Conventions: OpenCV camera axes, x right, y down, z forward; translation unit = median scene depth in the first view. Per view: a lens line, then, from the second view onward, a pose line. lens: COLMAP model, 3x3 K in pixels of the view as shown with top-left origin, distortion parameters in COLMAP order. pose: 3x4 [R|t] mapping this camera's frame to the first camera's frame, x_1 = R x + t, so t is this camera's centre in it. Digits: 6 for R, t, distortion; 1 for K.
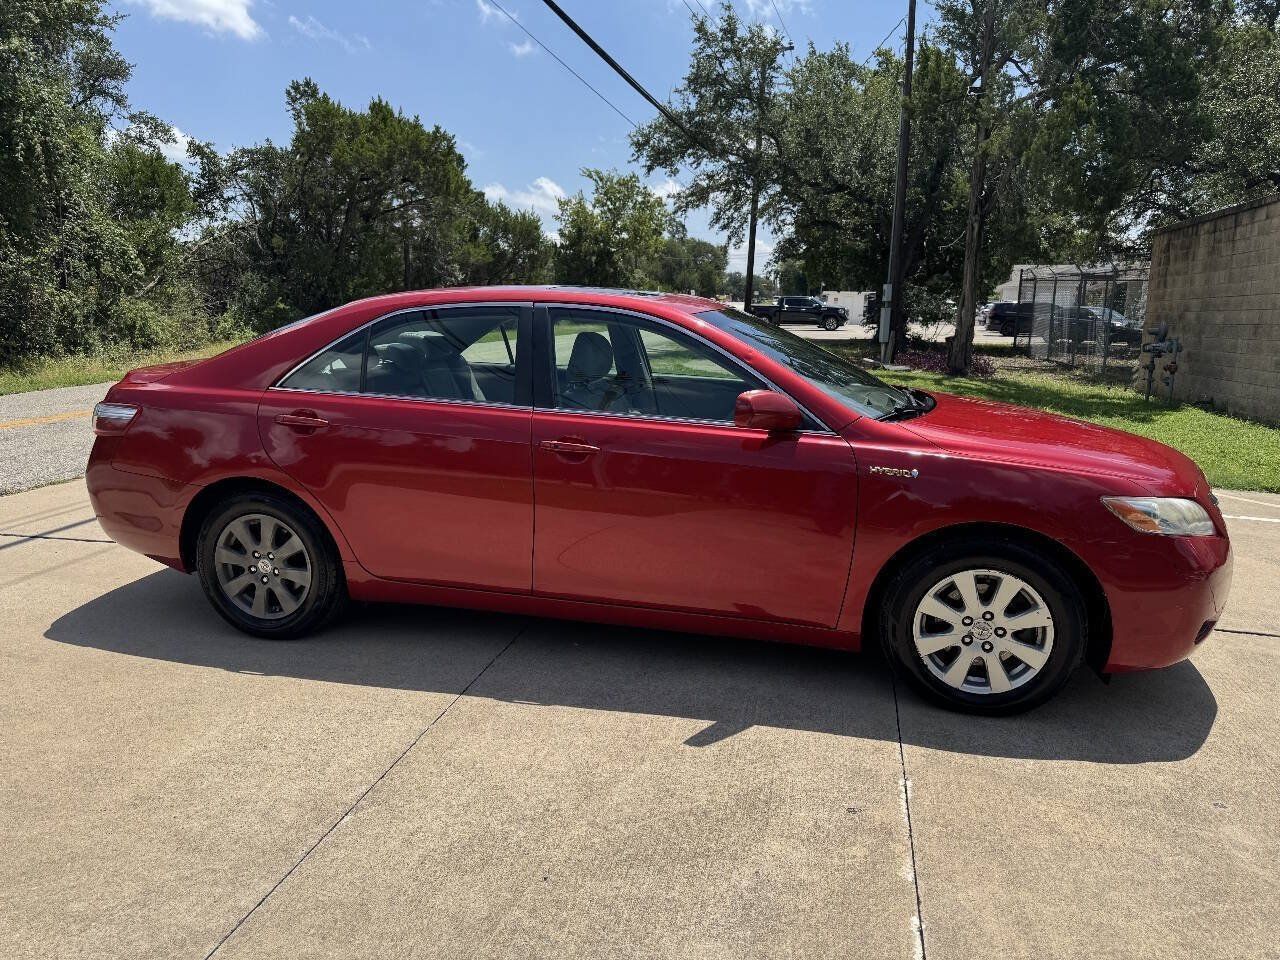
lens RADIAL K [[915.7, 0, 636.8], [0, 915.7, 488.0], [0, 0, 1]] dist [0.031808, -0.028296]
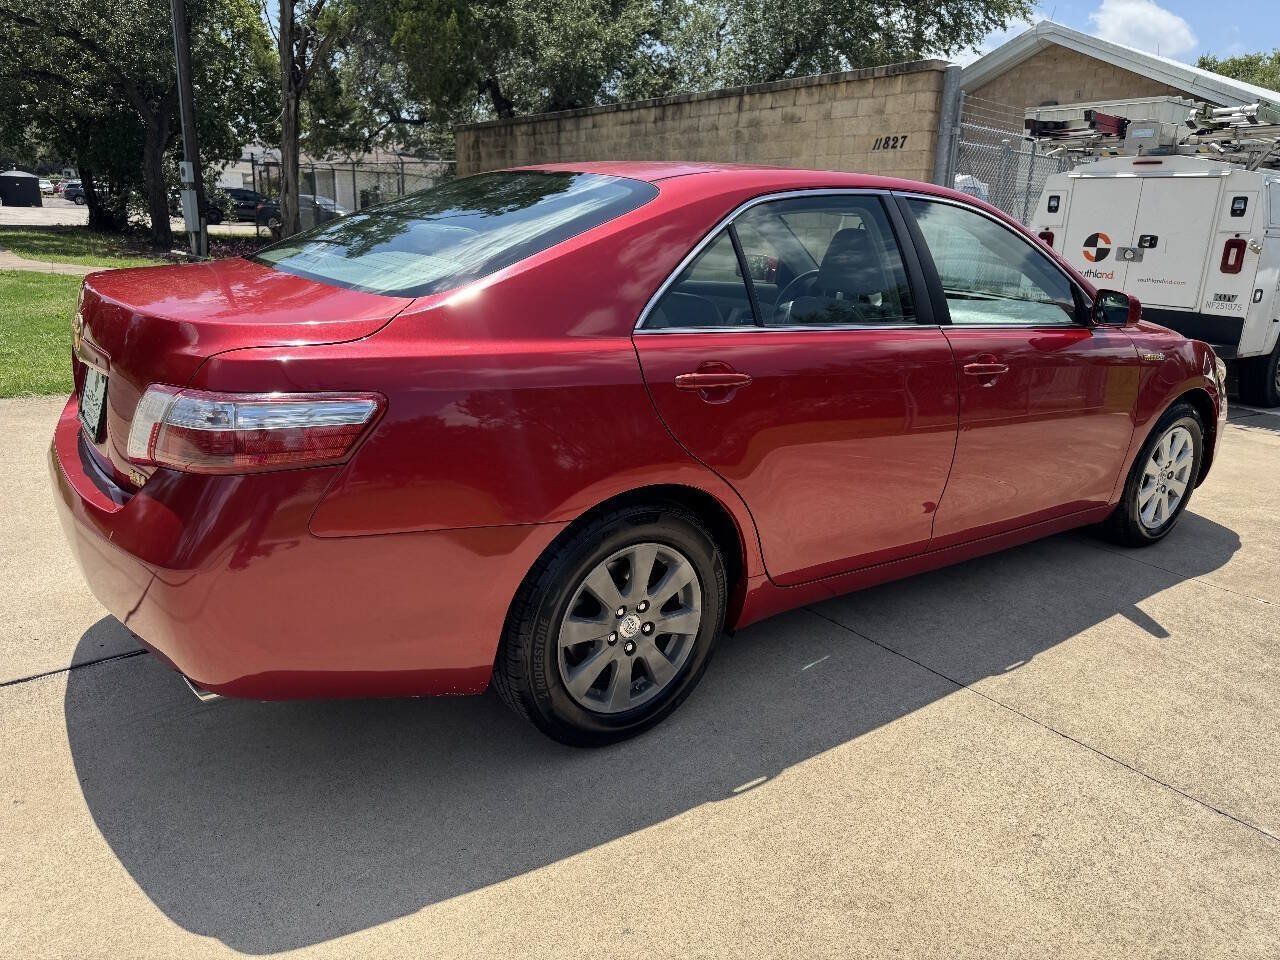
lens RADIAL K [[915.7, 0, 650.3], [0, 915.7, 482.5], [0, 0, 1]] dist [0.031808, -0.028296]
pose [[0.628421, -0.203322, 0.750831, -0.214041], [0.119169, 0.979005, 0.165370, -0.027228], [-0.768691, -0.014446, 0.639457, 0.156539]]
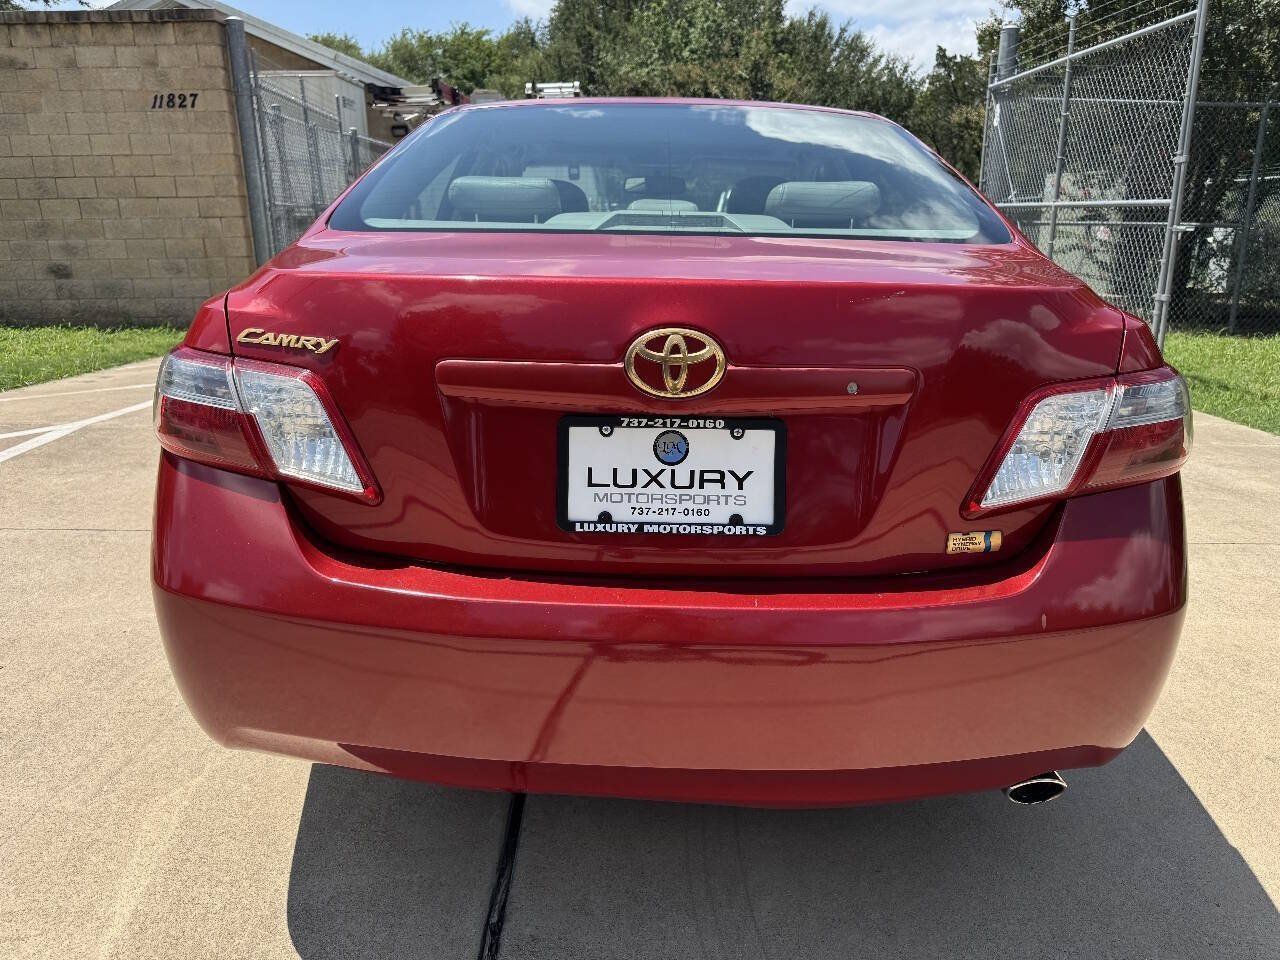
lens RADIAL K [[915.7, 0, 633.9], [0, 915.7, 486.4], [0, 0, 1]] dist [0.031808, -0.028296]
pose [[-0.218824, -0.291782, 0.931117, -0.233394], [0.188793, 0.923552, 0.333780, -0.054148], [-0.957326, 0.248827, -0.147009, 0.334815]]
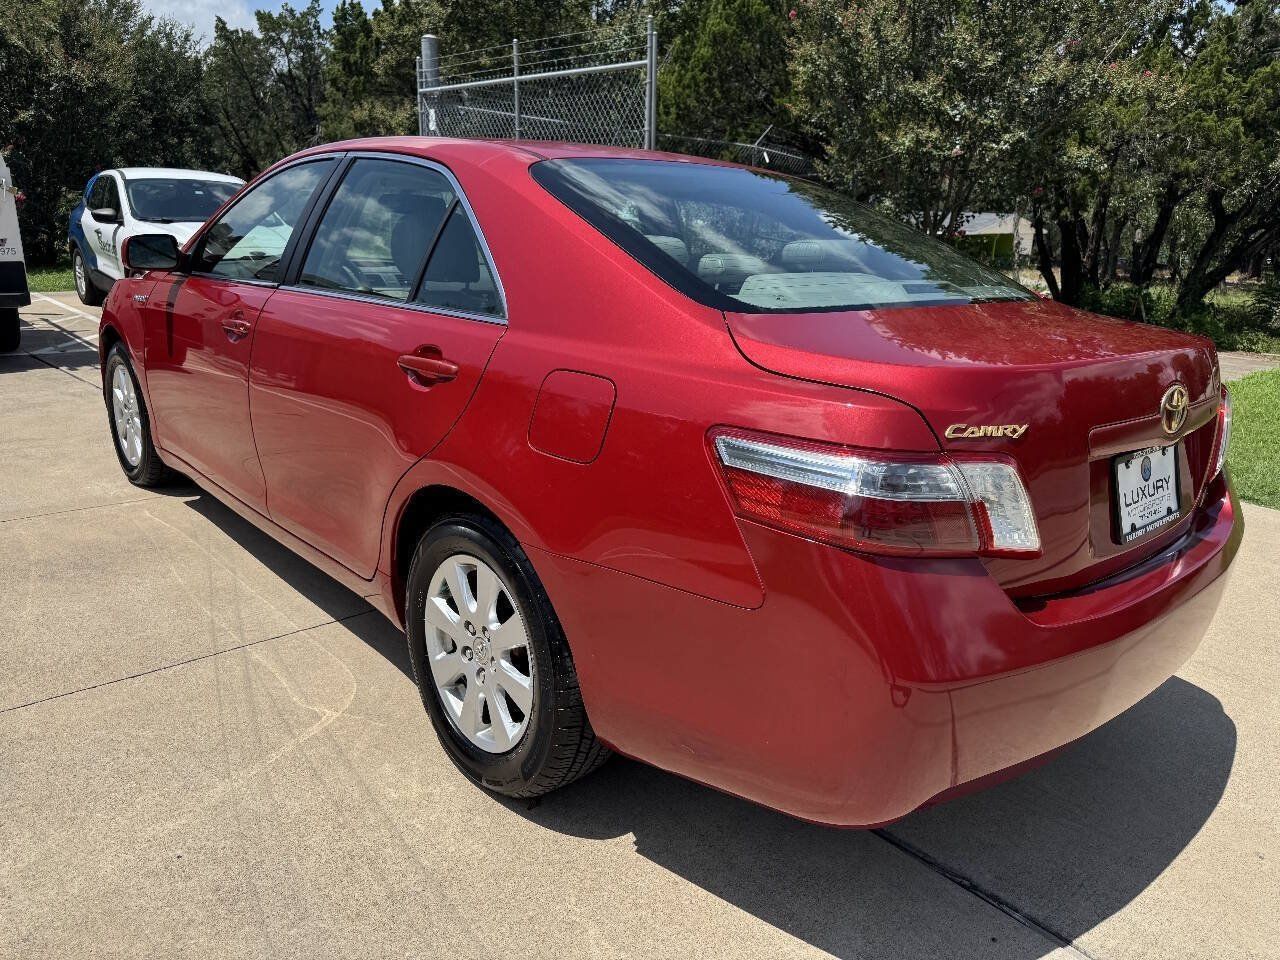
lens RADIAL K [[915.7, 0, 646.2], [0, 915.7, 481.1], [0, 0, 1]] dist [0.031808, -0.028296]
pose [[-0.816264, -0.205167, 0.540018, -0.168627], [0.070048, 0.892756, 0.445062, -0.083762], [-0.573416, 0.401116, -0.714353, 0.437468]]
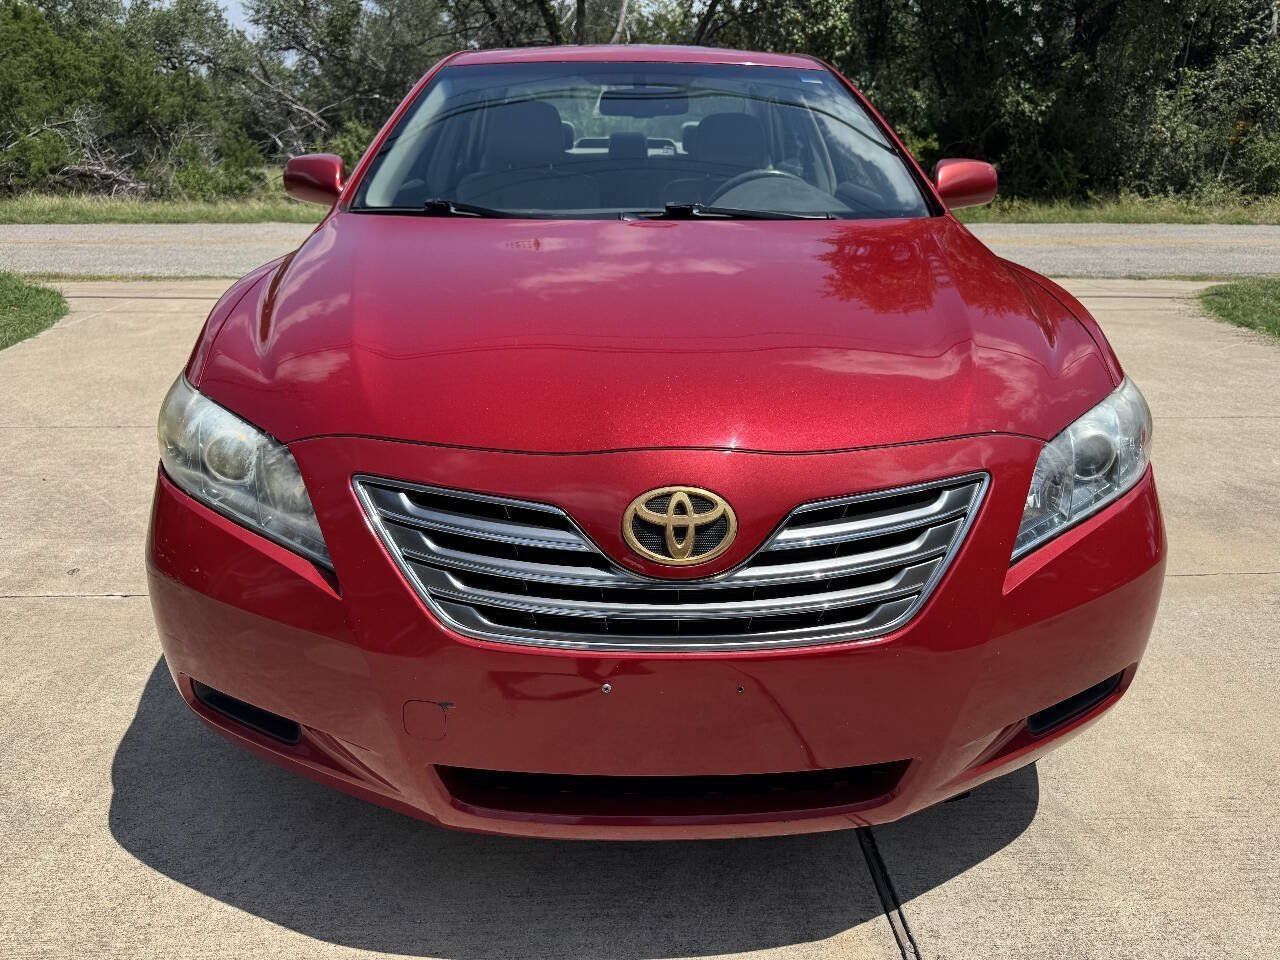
lens RADIAL K [[915.7, 0, 639.1], [0, 915.7, 484.3], [0, 0, 1]] dist [0.031808, -0.028296]
pose [[0.273257, 0.341671, -0.899217, 0.224300], [-0.211518, 0.933258, 0.290328, -0.027949], [0.938398, 0.110866, 0.327288, 0.218644]]
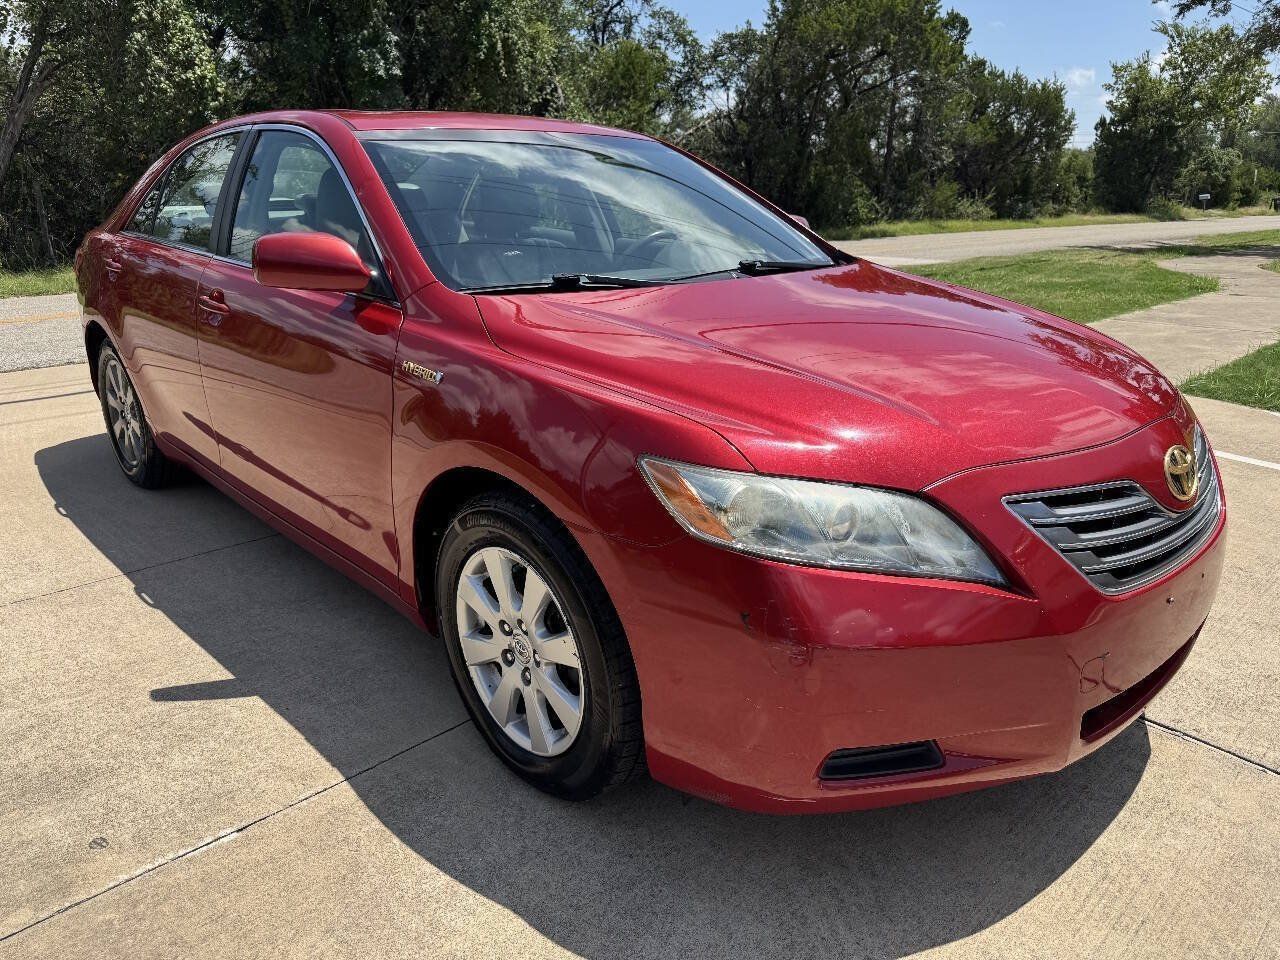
lens RADIAL K [[915.7, 0, 645.9], [0, 915.7, 475.7], [0, 0, 1]] dist [0.031808, -0.028296]
pose [[0.840193, 0.157015, -0.519058, 0.158005], [-0.107232, 0.986370, 0.124802, -0.008960], [0.531579, -0.049199, 0.845579, 0.114554]]
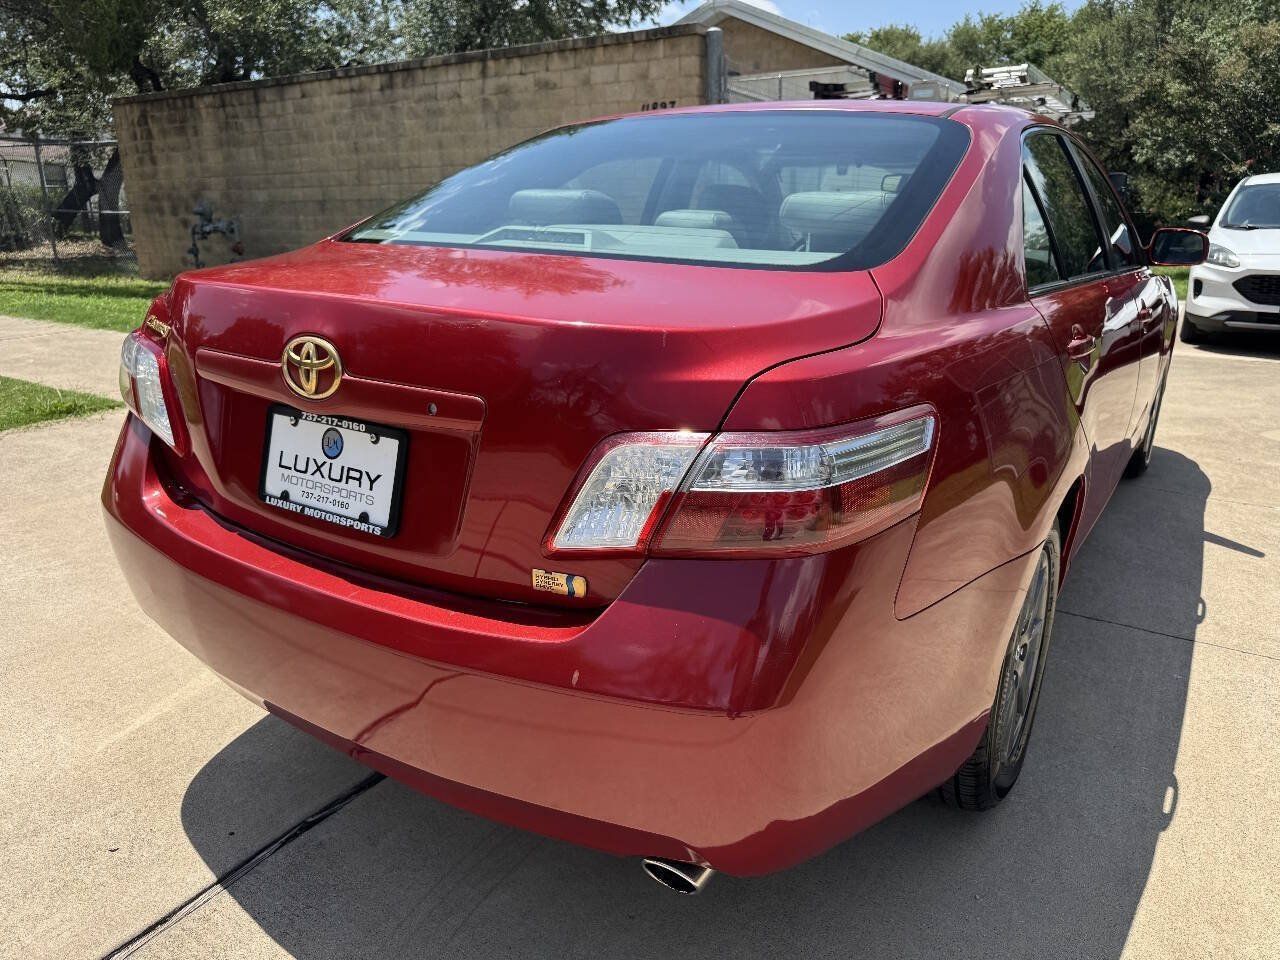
lens RADIAL K [[915.7, 0, 648.7], [0, 915.7, 482.0], [0, 0, 1]] dist [0.031808, -0.028296]
pose [[0.316610, -0.289726, 0.903226, -0.230905], [0.191535, 0.952125, 0.238271, -0.041552], [-0.929017, 0.097560, 0.356944, 0.257123]]
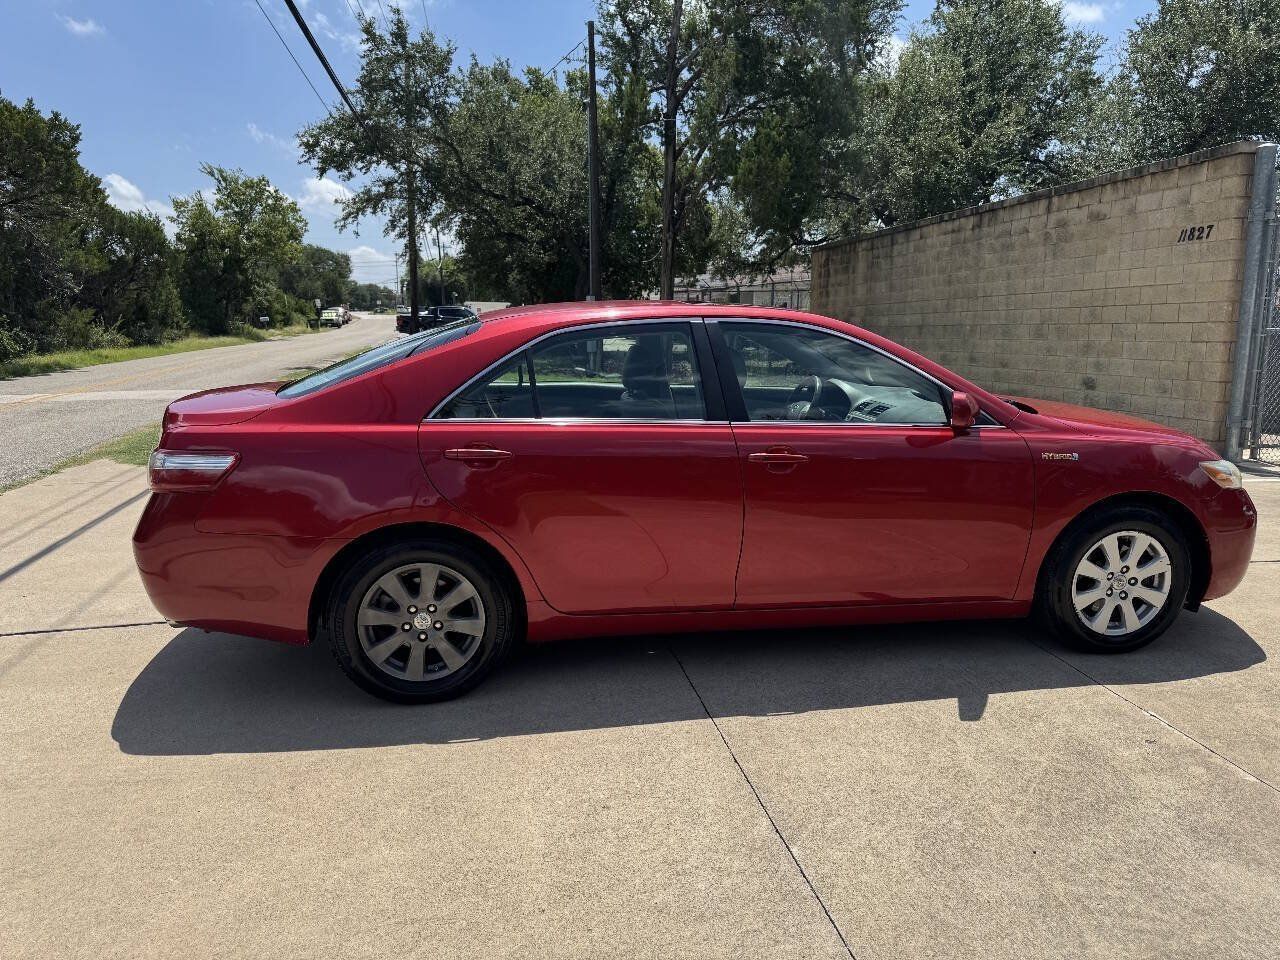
lens RADIAL K [[915.7, 0, 634.8], [0, 915.7, 489.6], [0, 0, 1]] dist [0.031808, -0.028296]
pose [[0.917956, -0.089812, 0.386382, -0.141076], [0.092994, 0.995611, 0.010489, -0.008009], [-0.385628, 0.026303, 0.922279, 0.027582]]
